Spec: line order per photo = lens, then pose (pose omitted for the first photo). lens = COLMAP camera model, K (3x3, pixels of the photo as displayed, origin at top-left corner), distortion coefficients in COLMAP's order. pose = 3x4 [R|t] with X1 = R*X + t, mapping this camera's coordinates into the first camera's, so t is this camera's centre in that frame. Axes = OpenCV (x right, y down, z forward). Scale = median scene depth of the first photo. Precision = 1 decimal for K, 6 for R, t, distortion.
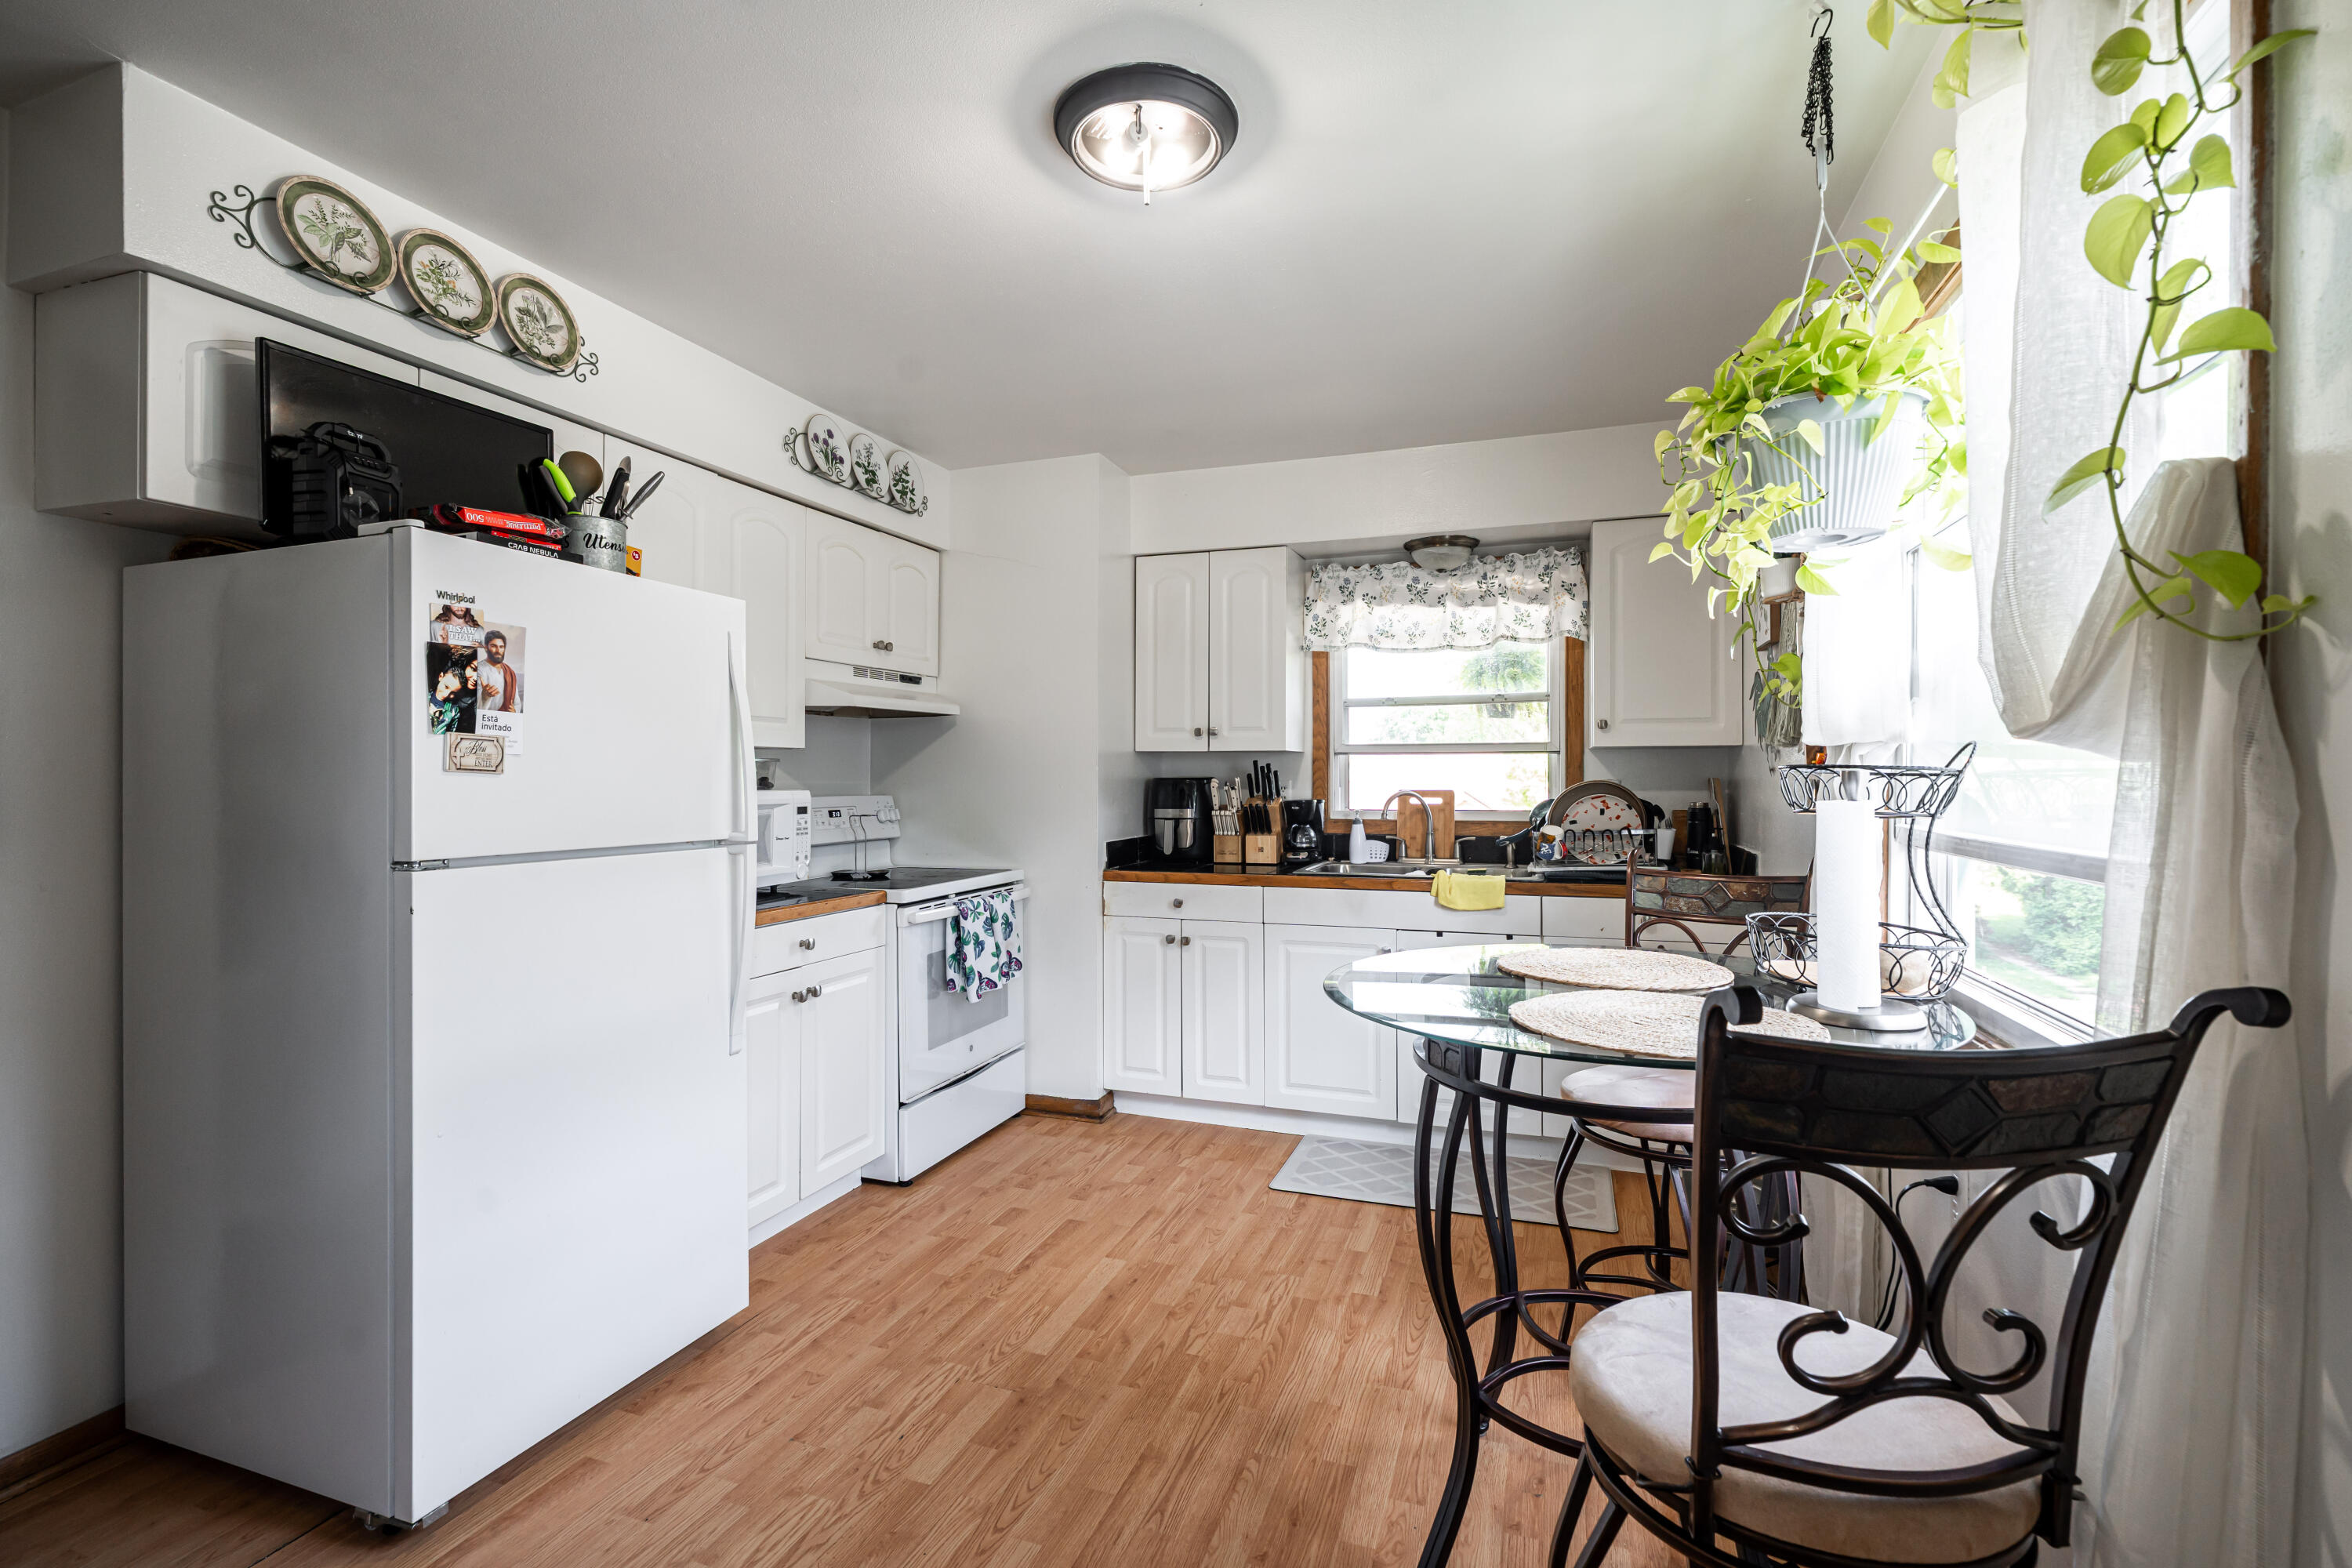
lens RADIAL K [[1087.6, 0, 1172.2], [0, 1087.6, 786.4], [0, 0, 1]] dist [-0.005321, 0.002552]
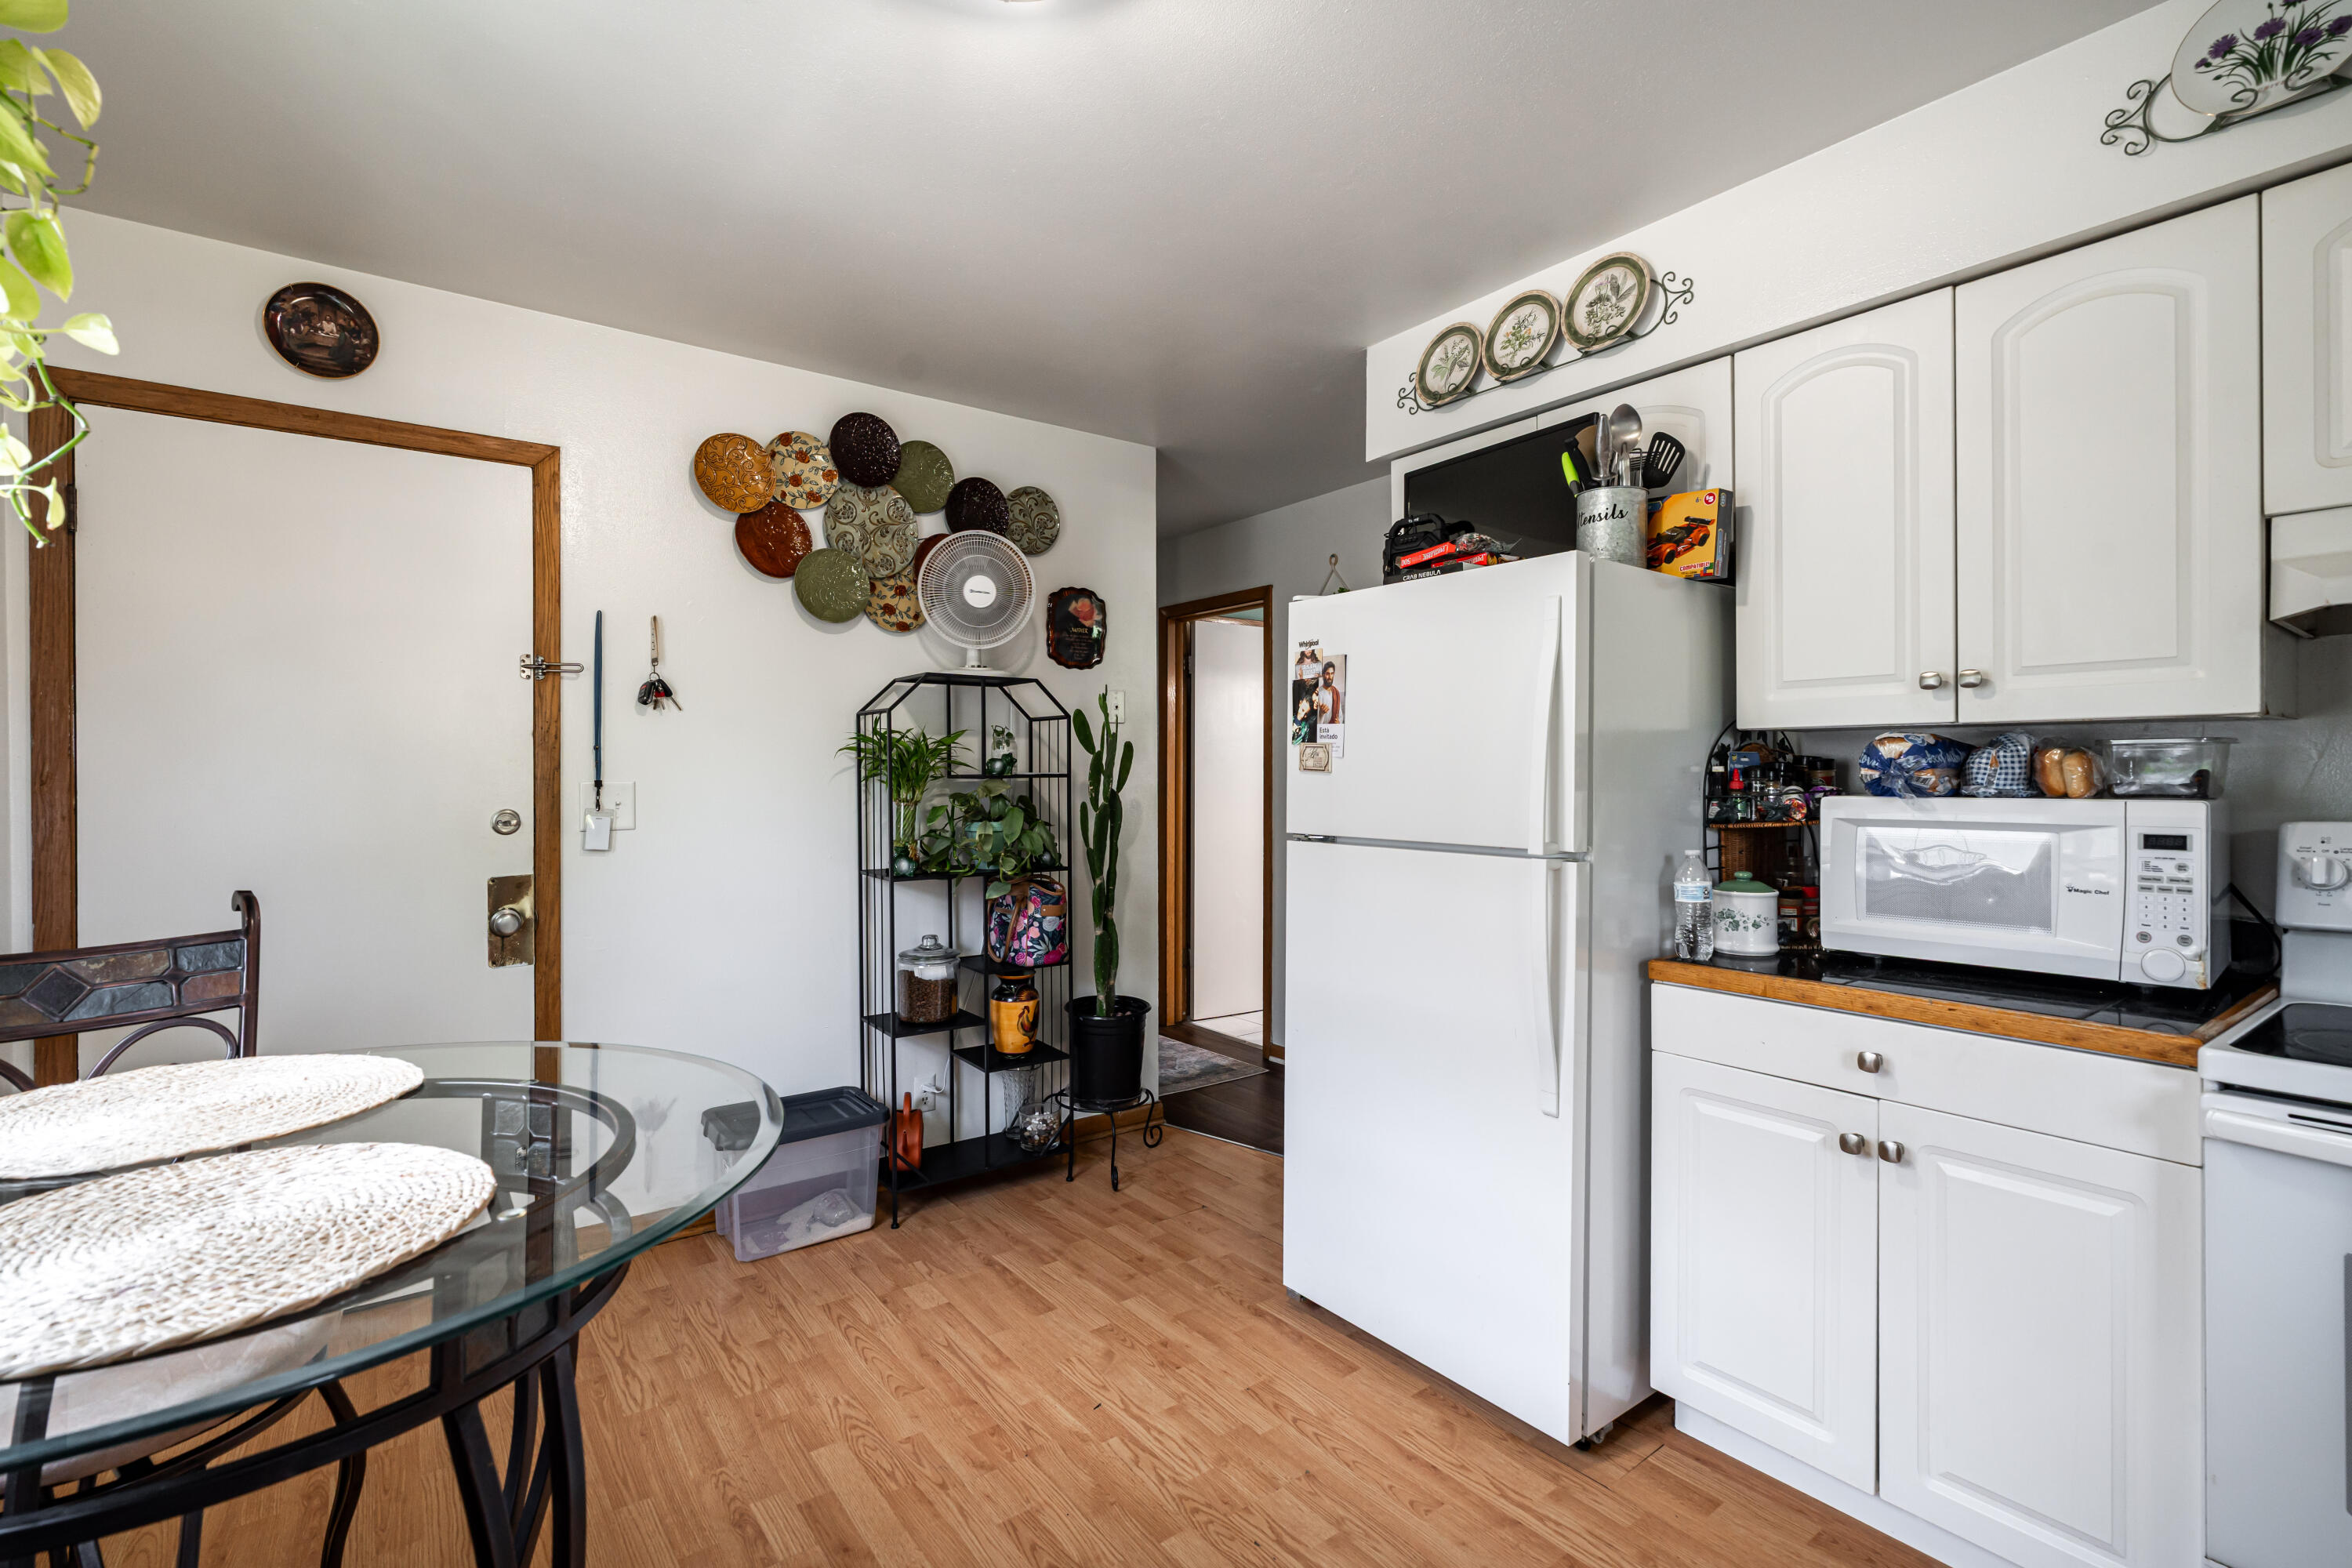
lens RADIAL K [[1087.6, 0, 1163.0], [0, 1087.6, 778.6], [0, 0, 1]] dist [-0.005321, 0.002552]
pose [[-0.567395, 0.002557, -0.823442, 0.423154], [-0.006591, 0.999949, 0.007647, -0.009990], [0.823419, 0.009766, -0.567349, 1.200897]]
